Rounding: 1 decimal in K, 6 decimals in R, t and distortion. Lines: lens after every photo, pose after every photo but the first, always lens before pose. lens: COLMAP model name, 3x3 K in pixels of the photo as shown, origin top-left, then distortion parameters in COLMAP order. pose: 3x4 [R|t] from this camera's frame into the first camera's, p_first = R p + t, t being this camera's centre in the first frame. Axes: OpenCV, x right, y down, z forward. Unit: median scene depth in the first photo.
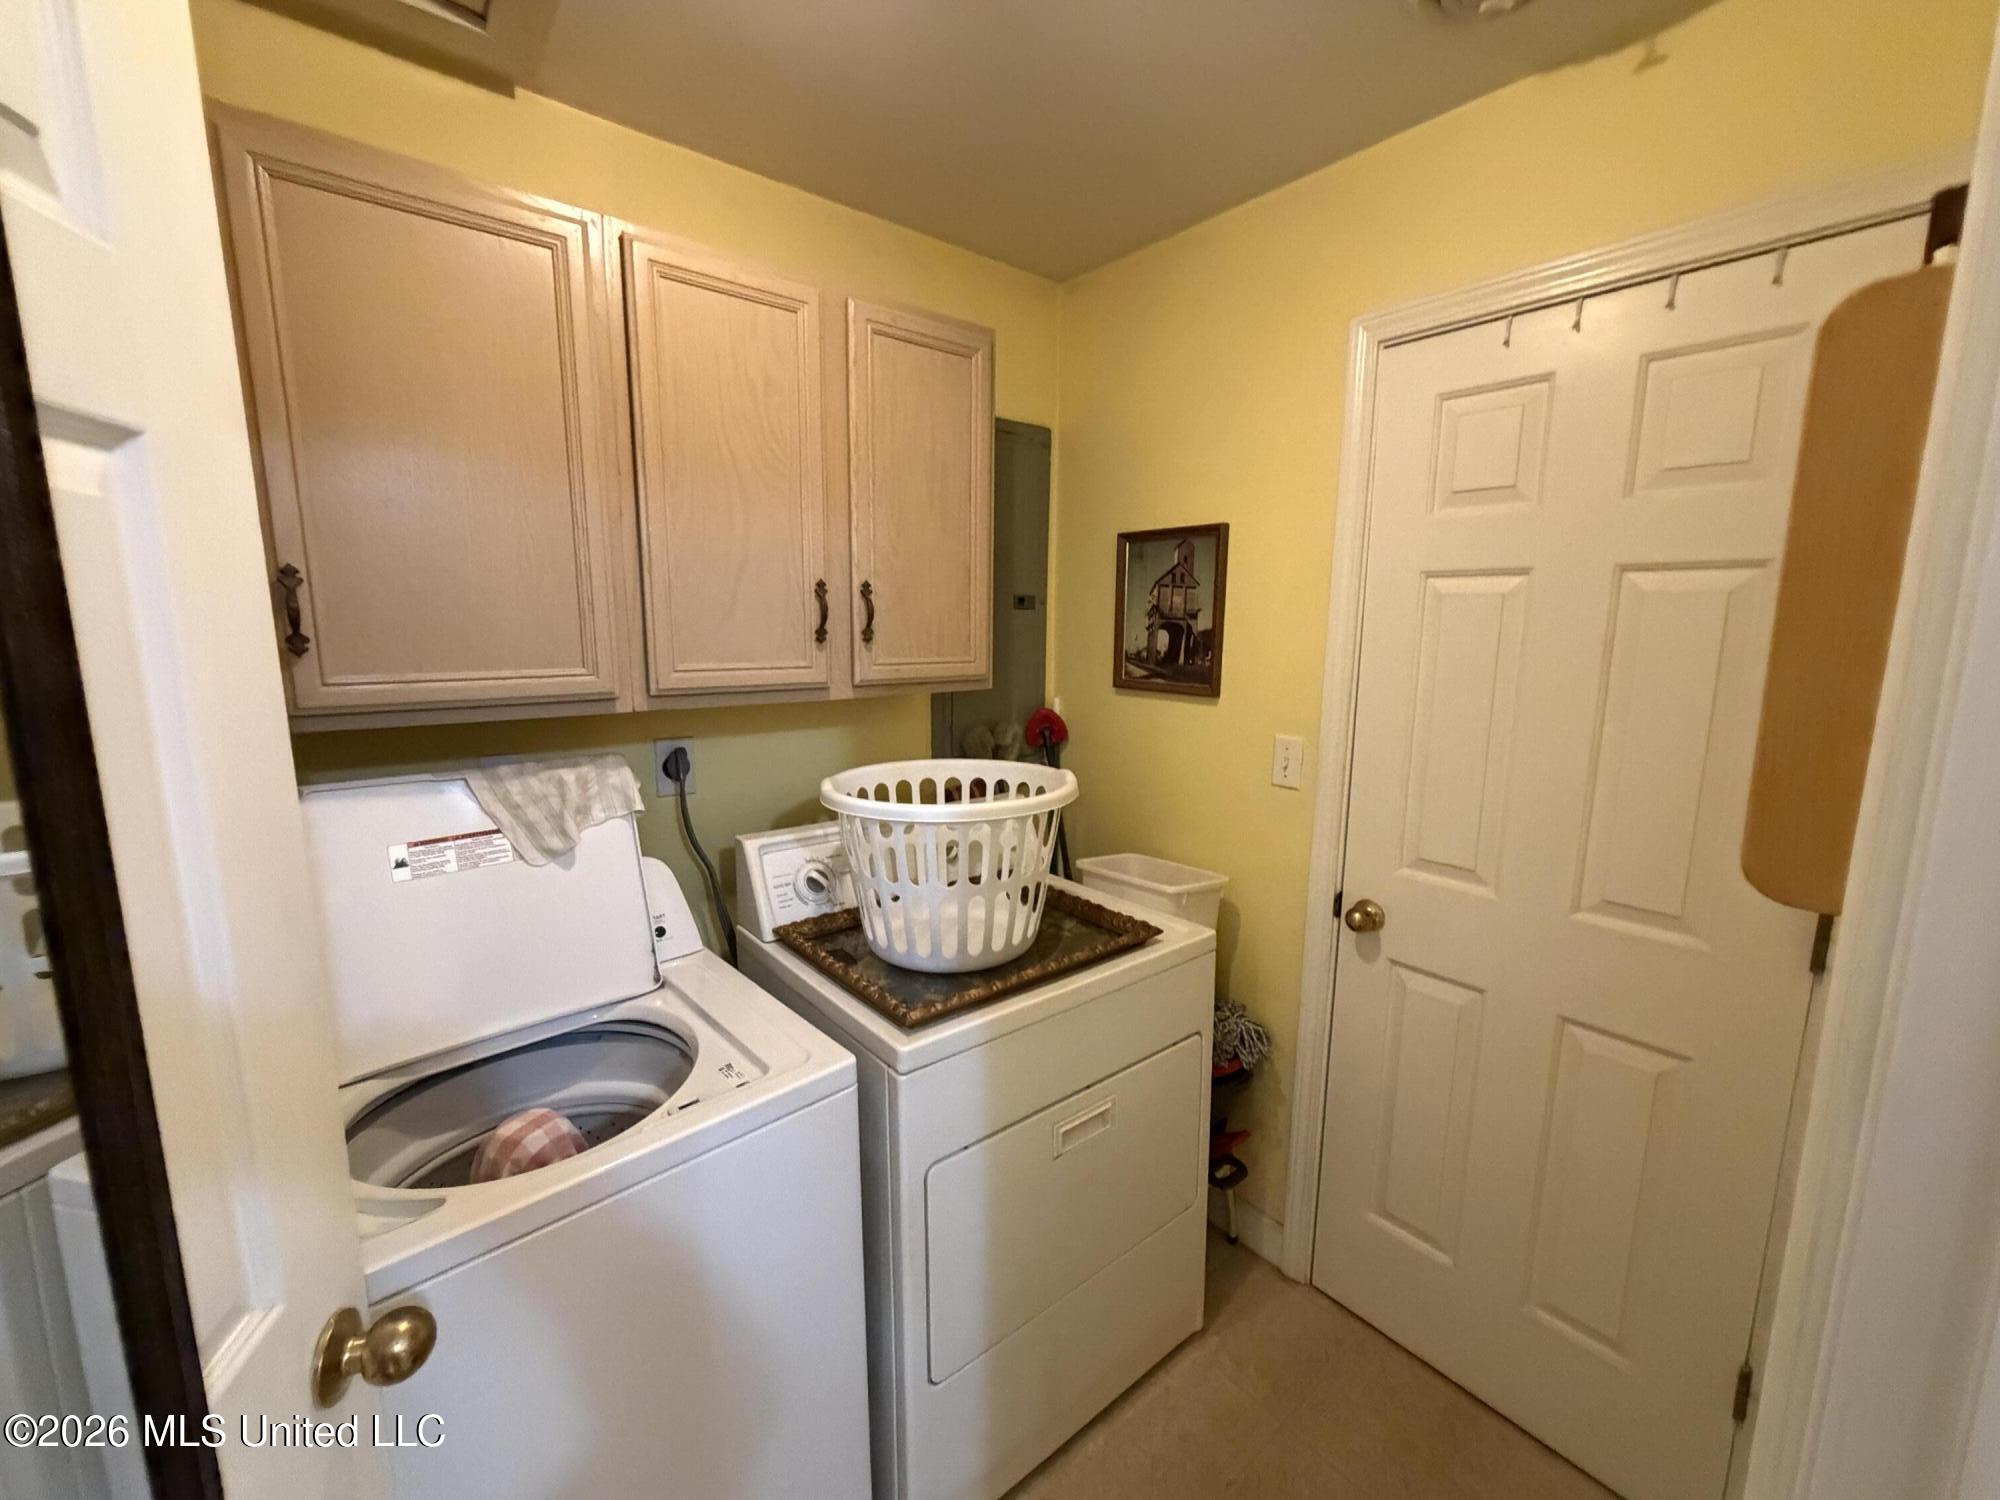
lens RADIAL K [[796.1, 0, 1008.5], [0, 796.1, 744.9], [0, 0, 1]] dist [-0.000225, -0.000135]
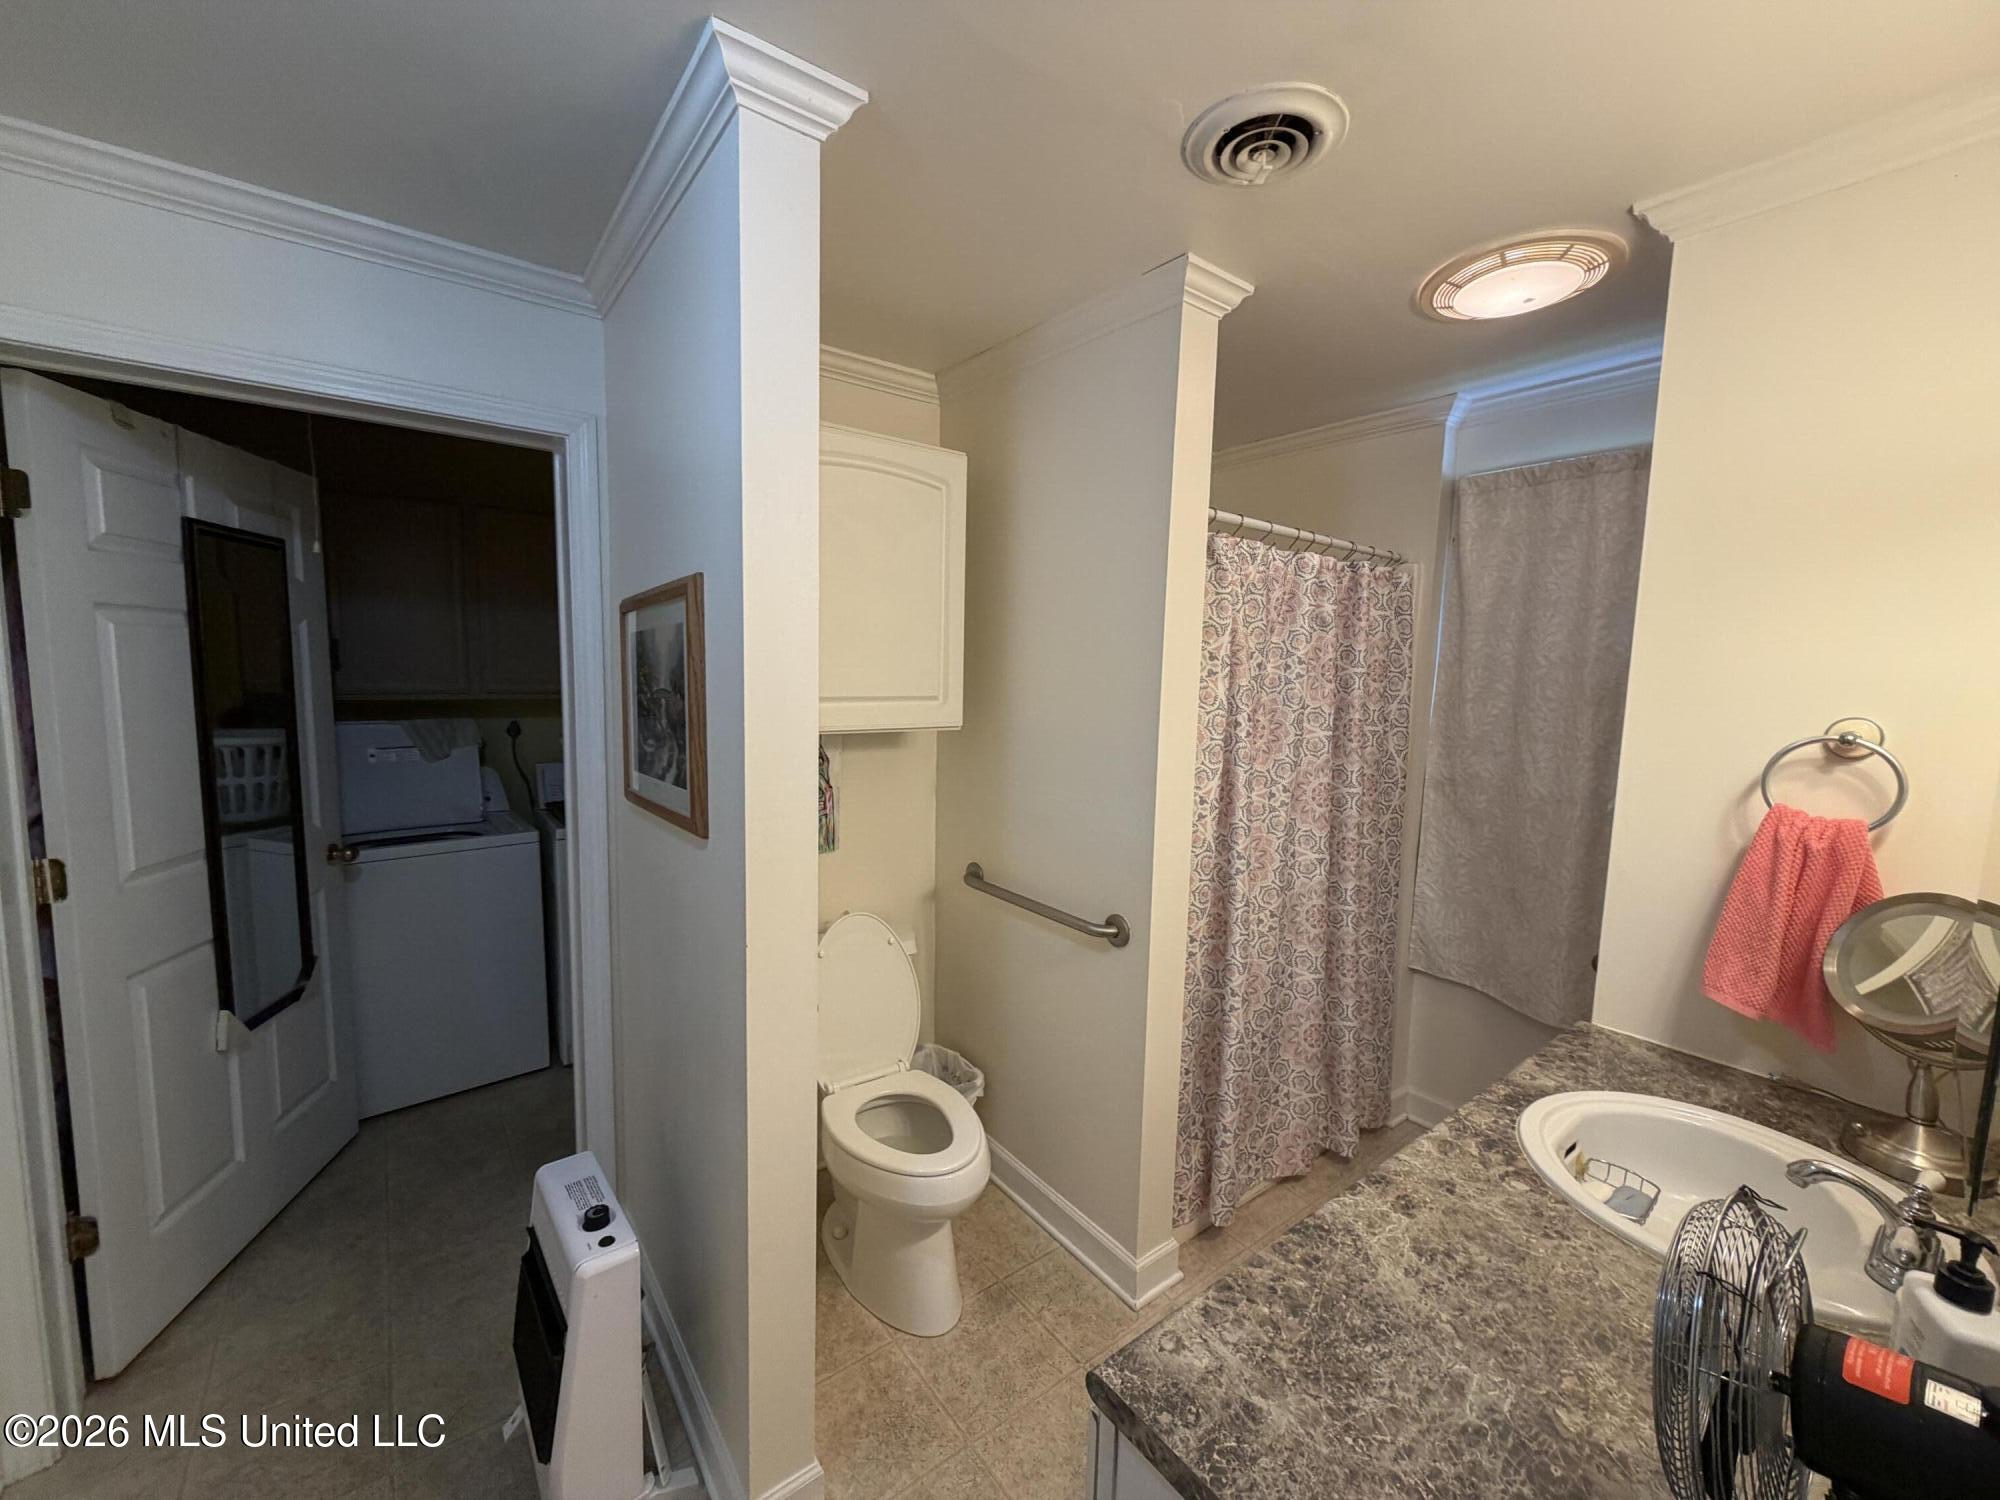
lens RADIAL K [[796.1, 0, 1008.5], [0, 796.1, 744.9], [0, 0, 1]] dist [-0.000225, -0.000135]
pose [[0.999255, 0.024520, -0.029800, 1.229832], [-0.026061, 0.998282, -0.052480, 0.184692], [0.028462, 0.053218, 0.998177, -1.354514]]
